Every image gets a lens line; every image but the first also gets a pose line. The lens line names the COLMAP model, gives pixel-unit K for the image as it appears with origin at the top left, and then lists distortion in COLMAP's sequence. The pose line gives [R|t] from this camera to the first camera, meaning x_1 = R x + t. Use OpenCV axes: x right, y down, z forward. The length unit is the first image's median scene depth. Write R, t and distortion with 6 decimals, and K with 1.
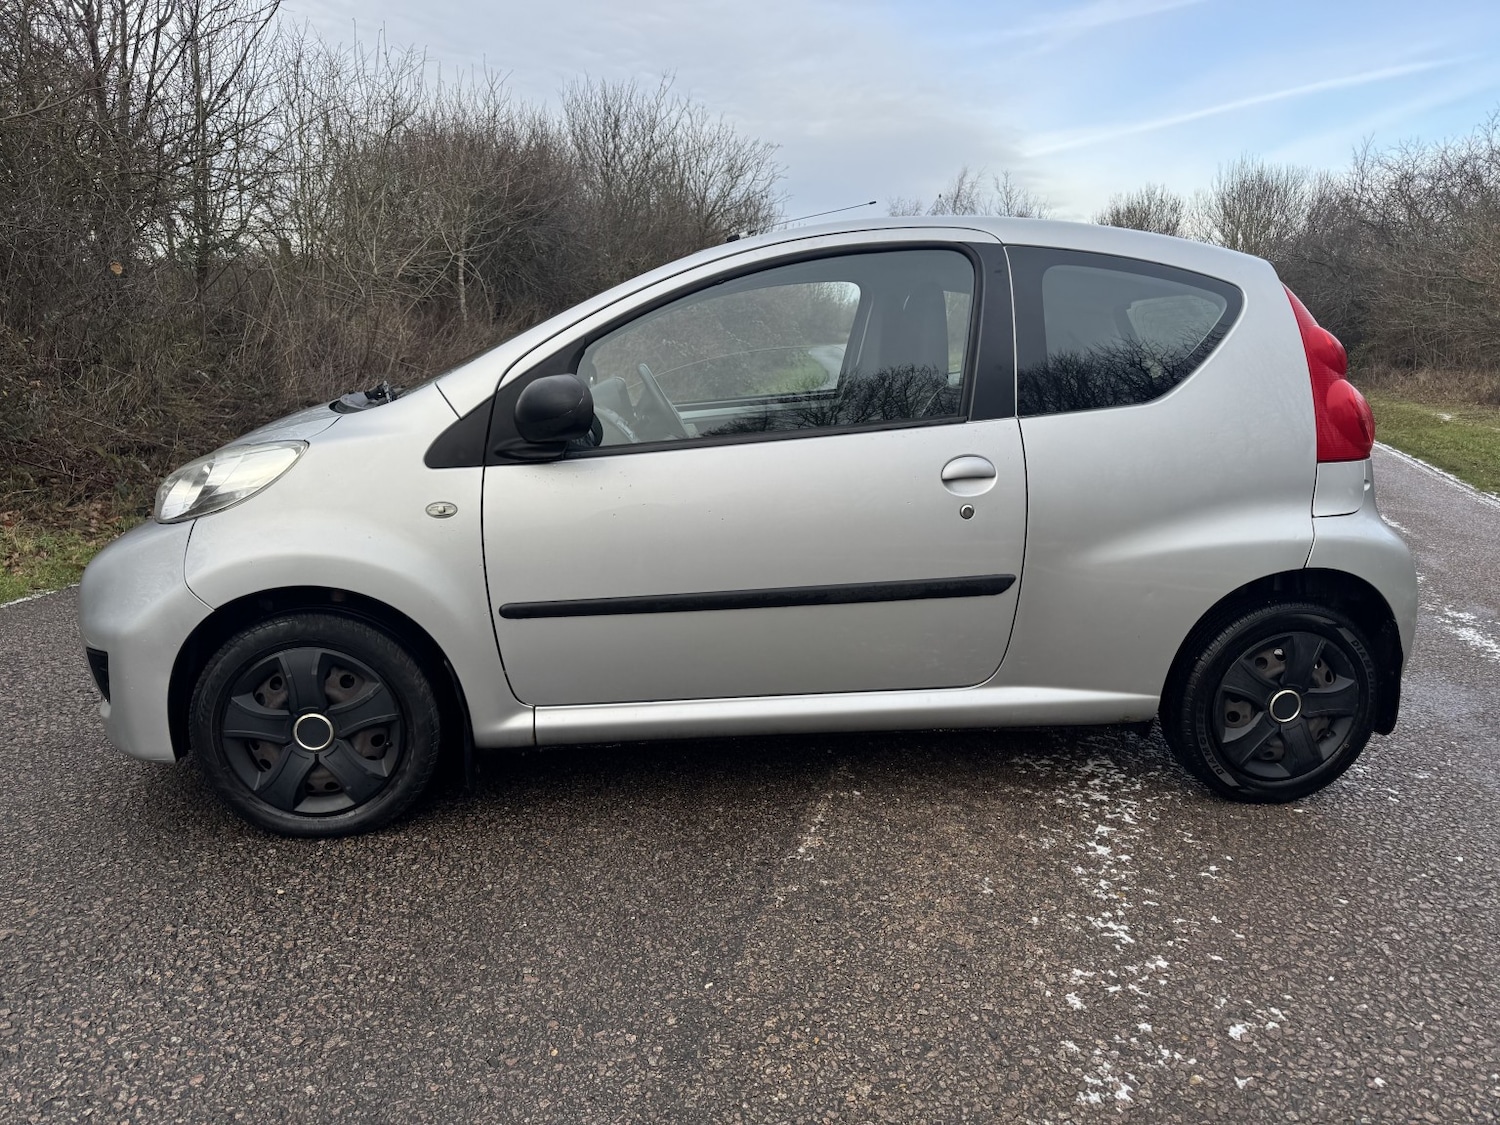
lens RADIAL K [[1078.9, 0, 757.9], [0, 1078.9, 573.7], [0, 0, 1]] dist [0.020571, -0.022826]
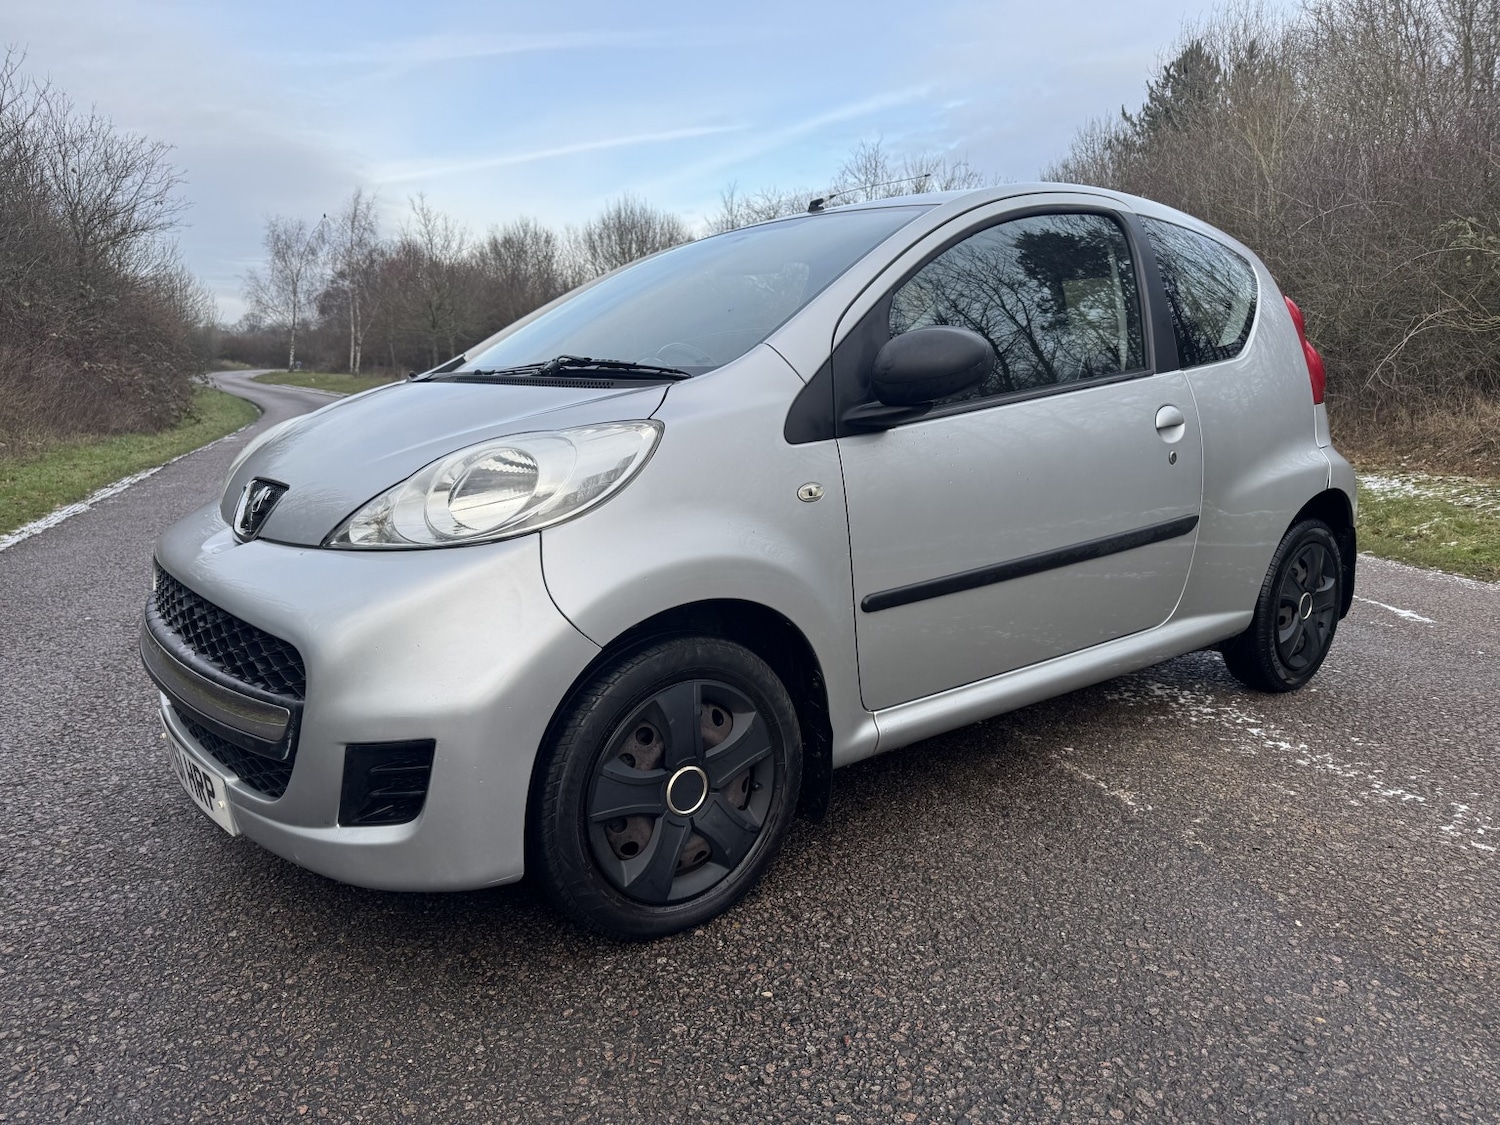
lens RADIAL K [[1078.9, 0, 764.0], [0, 1078.9, 566.1], [0, 0, 1]] dist [0.020571, -0.022826]
pose [[0.850248, -0.115851, 0.513476, -0.583502], [0.131695, 0.991275, 0.005583, -0.009111], [-0.509642, 0.062876, 0.858086, 0.234726]]
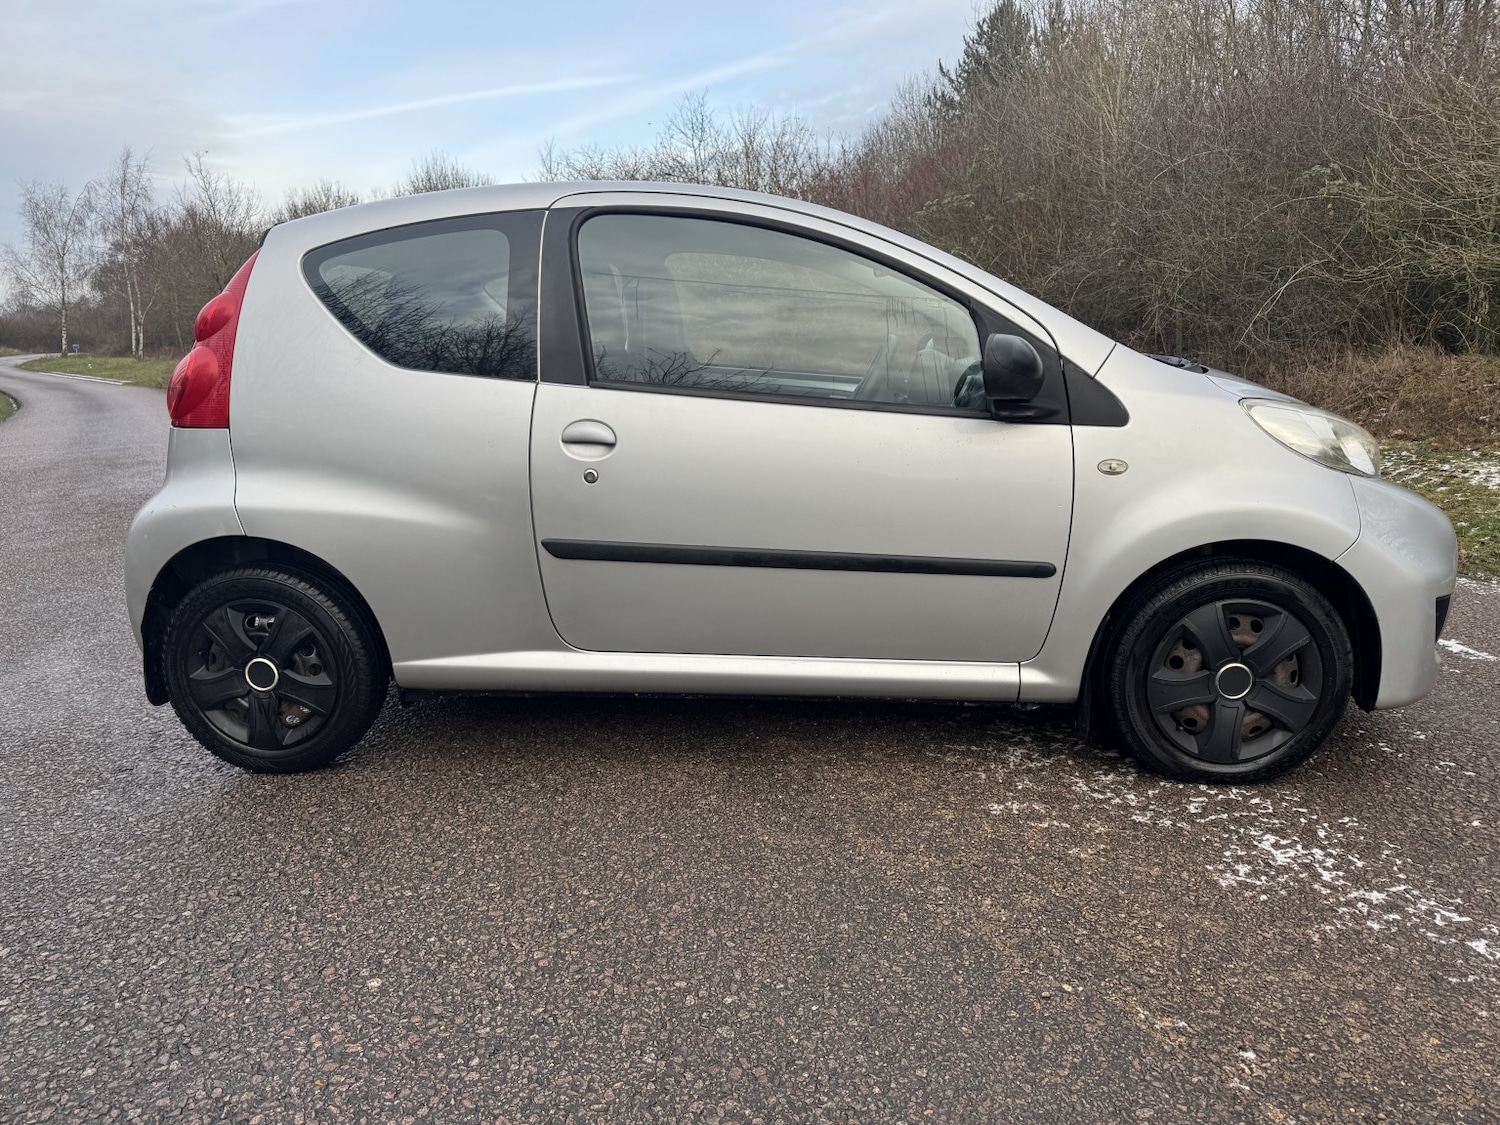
lens RADIAL K [[1078.9, 0, 766.0], [0, 1078.9, 569.2], [0, 0, 1]] dist [0.020571, -0.022826]
pose [[0.758517, -0.183904, 0.625165, -0.369357], [0.185863, 0.980558, 0.062940, -0.119580], [-0.624585, 0.068453, 0.777951, 0.611542]]
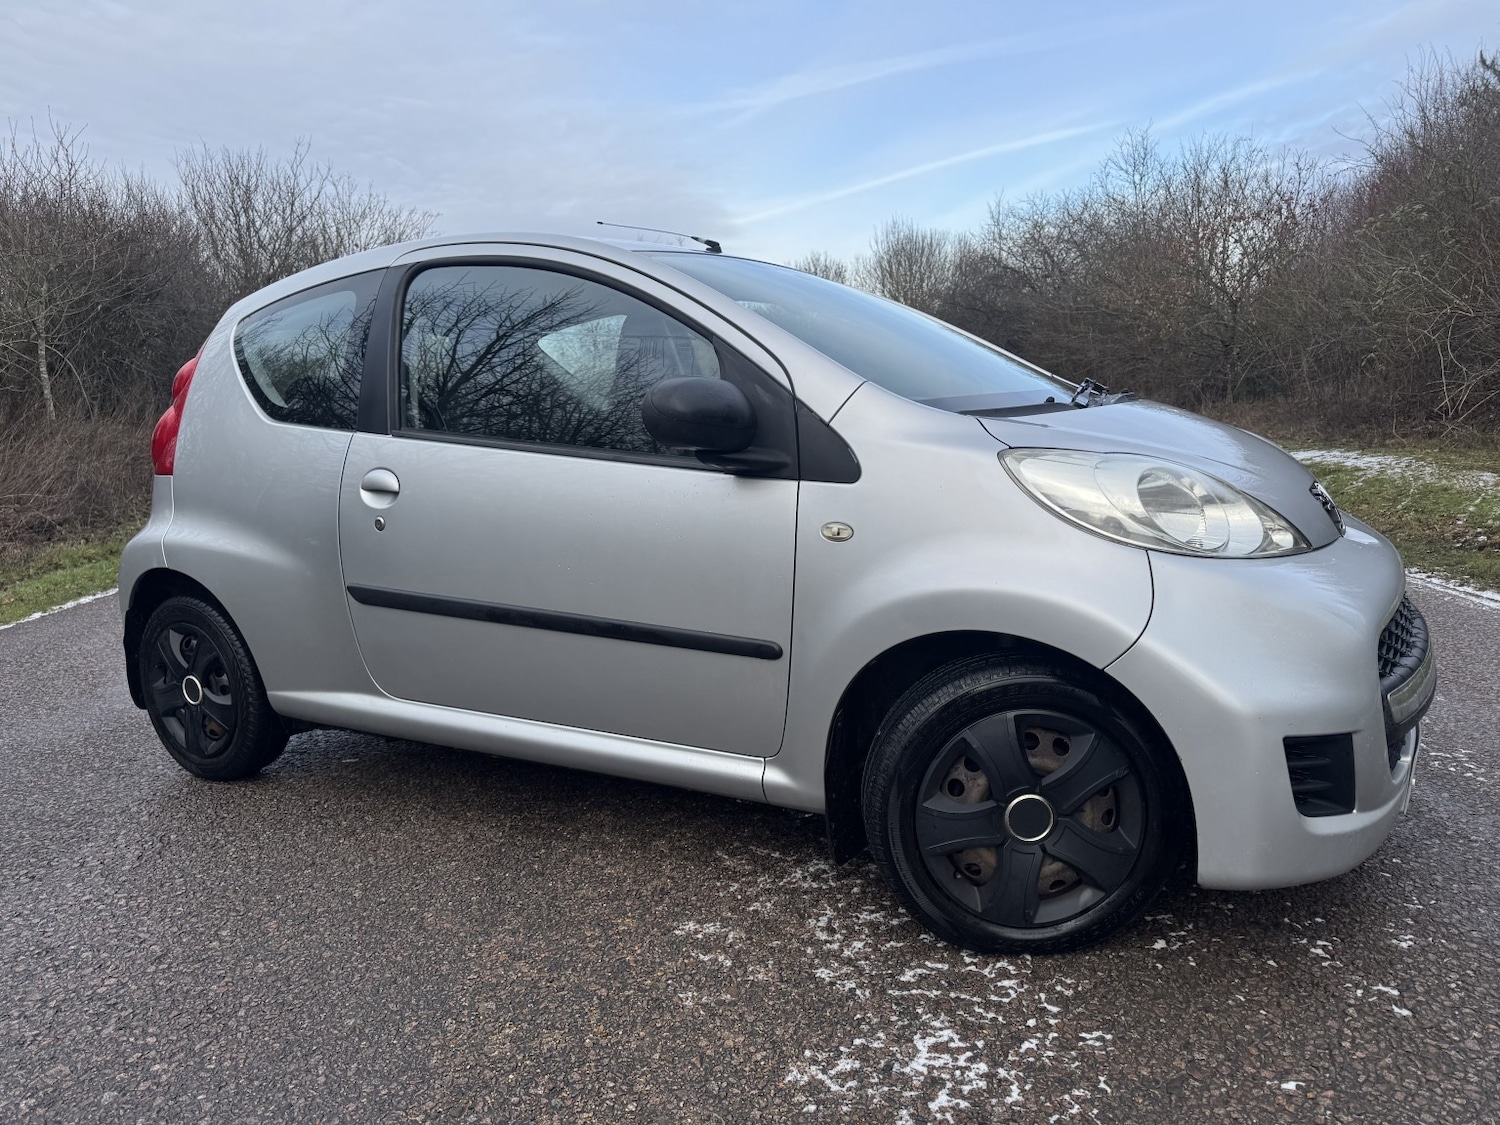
lens RADIAL K [[1078.9, 0, 752.8], [0, 1078.9, 568.6], [0, 0, 1]] dist [0.020571, -0.022826]
pose [[0.961550, -0.114802, 0.249484, 0.112020], [0.131839, 0.989873, -0.052627, -0.047697], [-0.240916, 0.083495, 0.966948, 0.453707]]
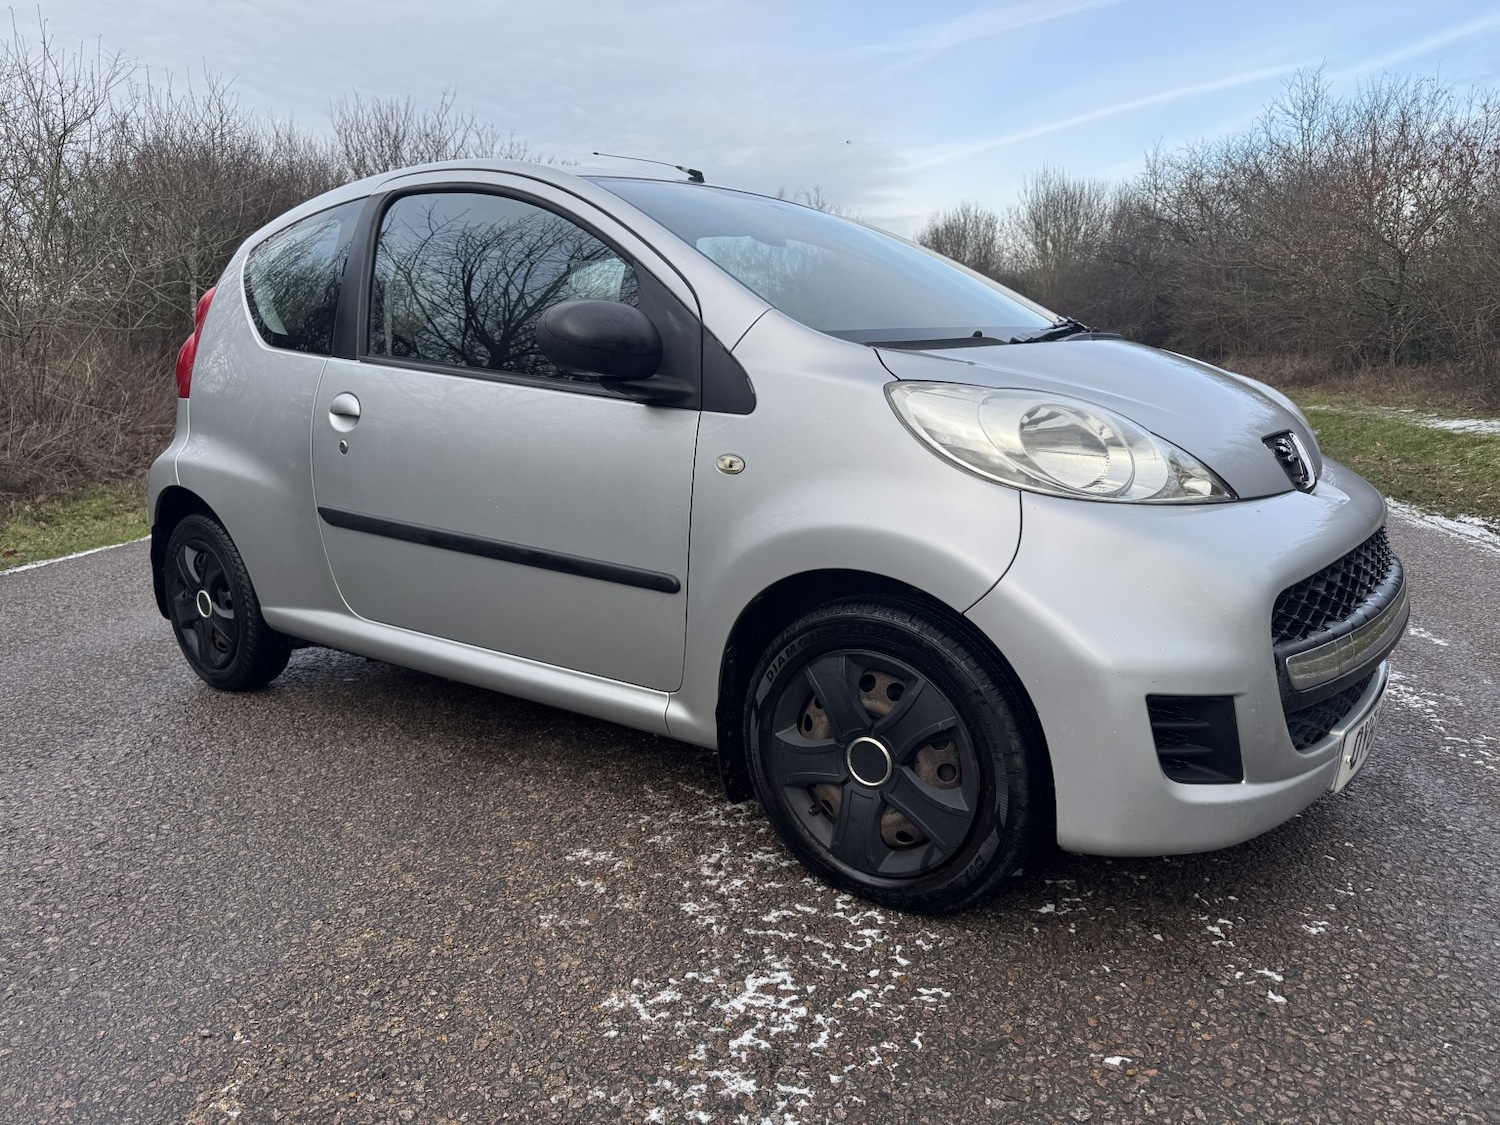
lens RADIAL K [[1078.9, 0, 754.6], [0, 1078.9, 565.0], [0, 0, 1]] dist [0.020571, -0.022826]
pose [[0.988928, -0.080357, 0.124759, 0.252759], [0.084575, 0.995998, -0.028886, -0.019171], [-0.121939, 0.039118, 0.991766, 0.440632]]
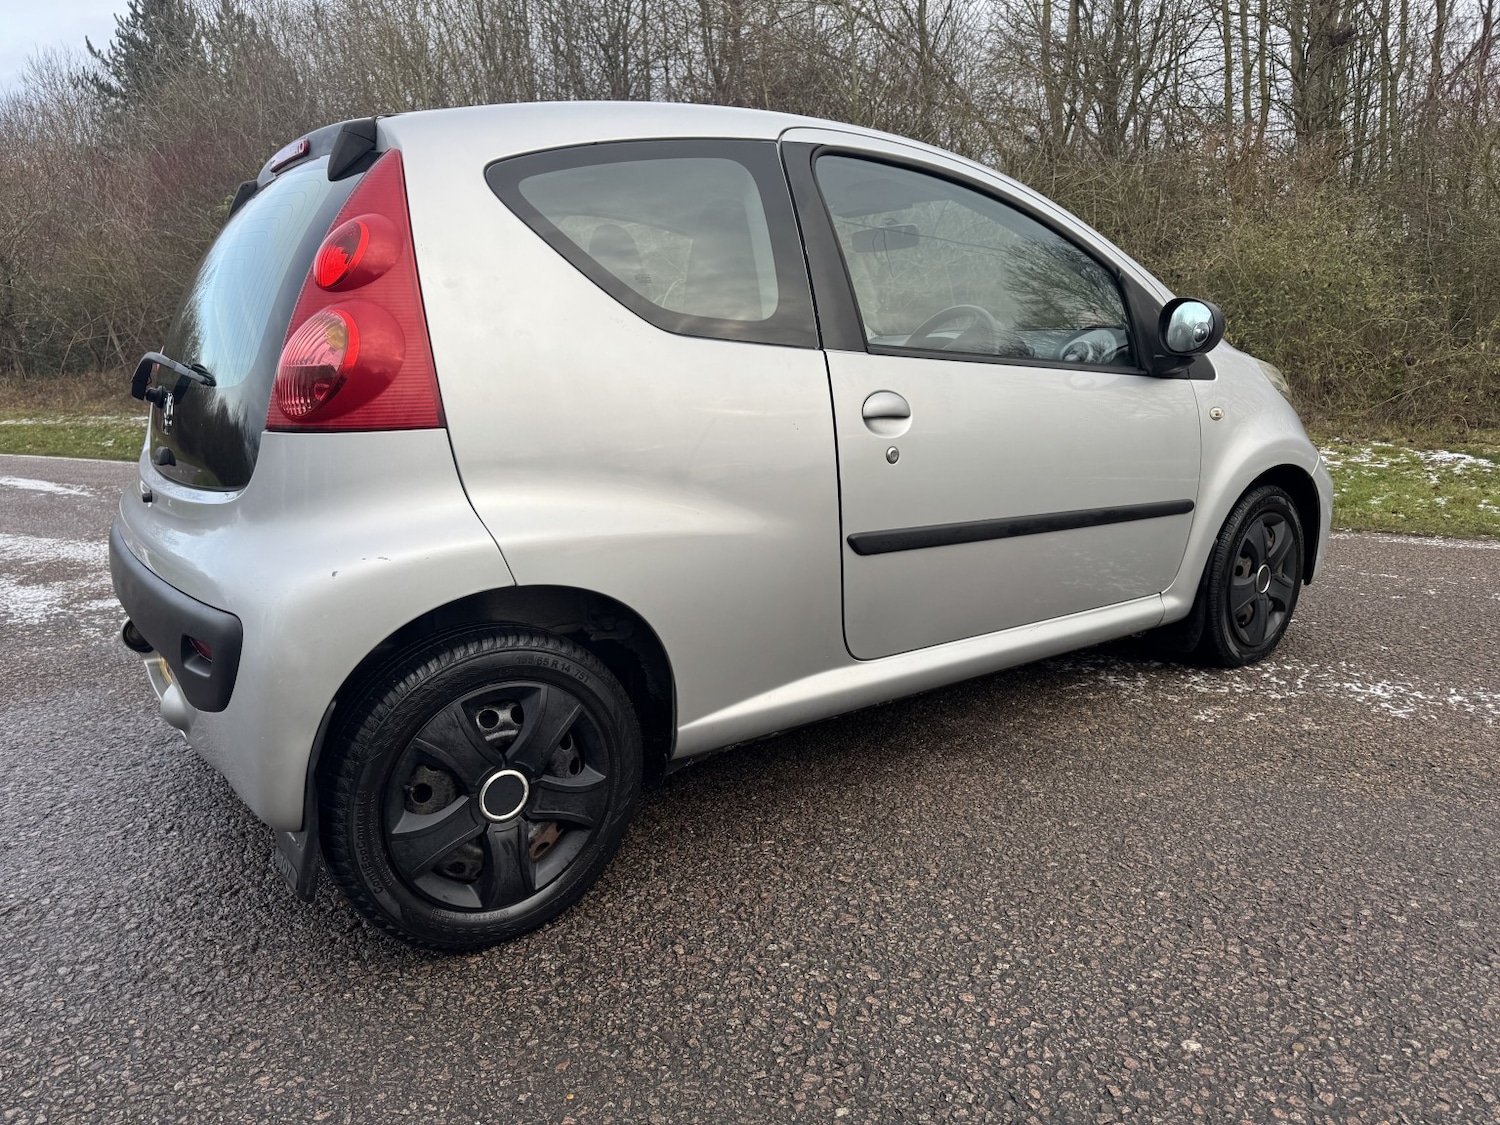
lens RADIAL K [[1078.9, 0, 751.0], [0, 1078.9, 569.4], [0, 0, 1]] dist [0.020571, -0.022826]
pose [[0.173554, -0.246541, 0.953465, -0.658236], [0.246550, 0.948205, 0.200303, -0.253280], [-0.953463, 0.200314, 0.225350, 1.258825]]
